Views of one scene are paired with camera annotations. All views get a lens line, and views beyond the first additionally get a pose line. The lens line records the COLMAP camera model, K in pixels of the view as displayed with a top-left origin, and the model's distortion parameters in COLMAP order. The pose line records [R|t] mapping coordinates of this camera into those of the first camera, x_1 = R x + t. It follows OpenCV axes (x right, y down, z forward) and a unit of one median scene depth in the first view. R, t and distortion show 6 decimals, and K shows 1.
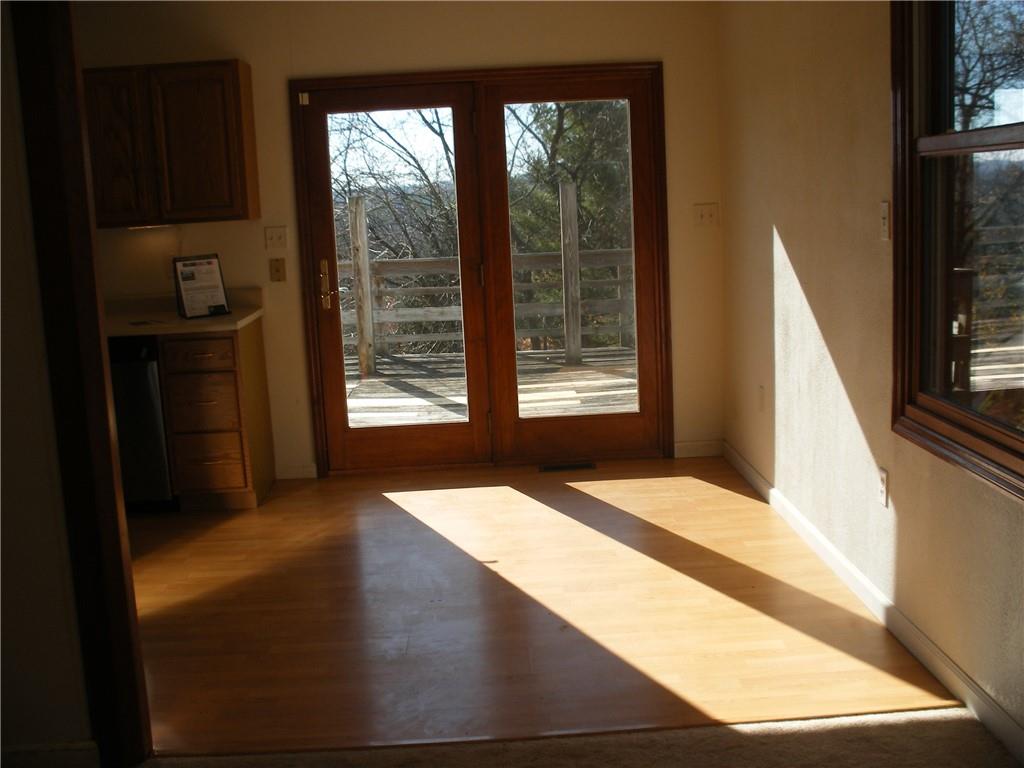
lens RADIAL K [[1072.0, 0, 512.0], [0, 1072.0, 384.0], [0, 0, 1]] dist [-0.152348, 0.013512]
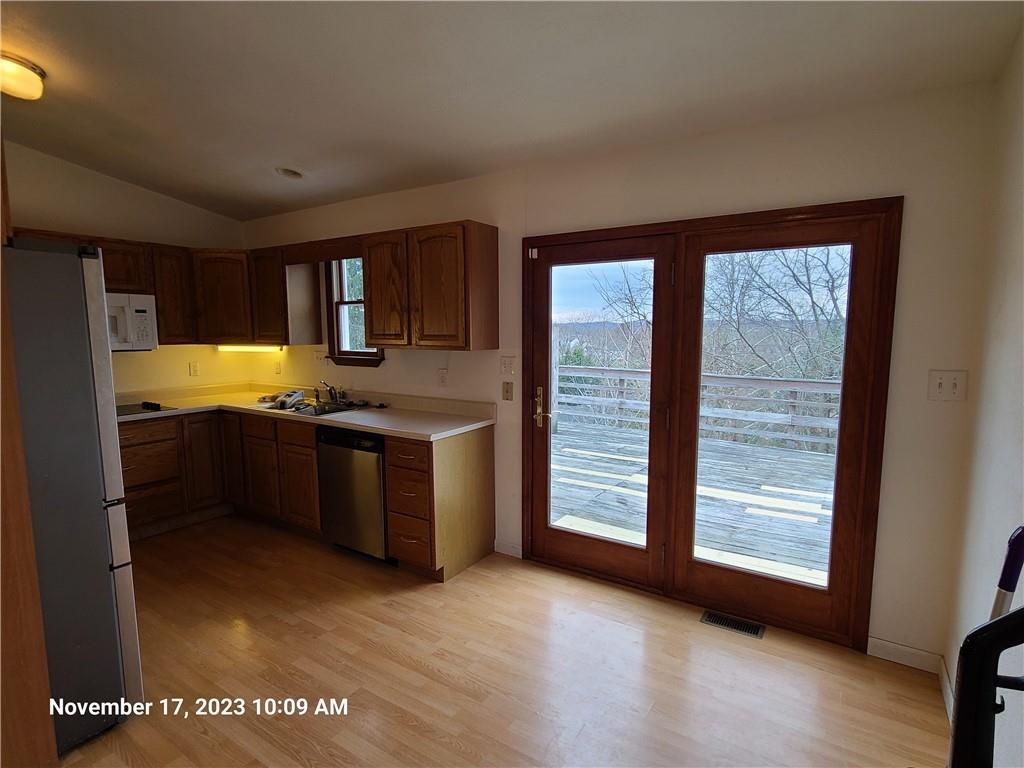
lens RADIAL K [[535.2, 0, 513.8], [0, 535.2, 391.4], [0, 0, 1]] dist [-0.002696, -0.000472]
pose [[0.818332, 0.110622, -0.564000, 0.144271], [-0.133697, 0.991022, 0.000389, -0.108602], [0.558979, 0.075087, 0.825775, 0.481879]]
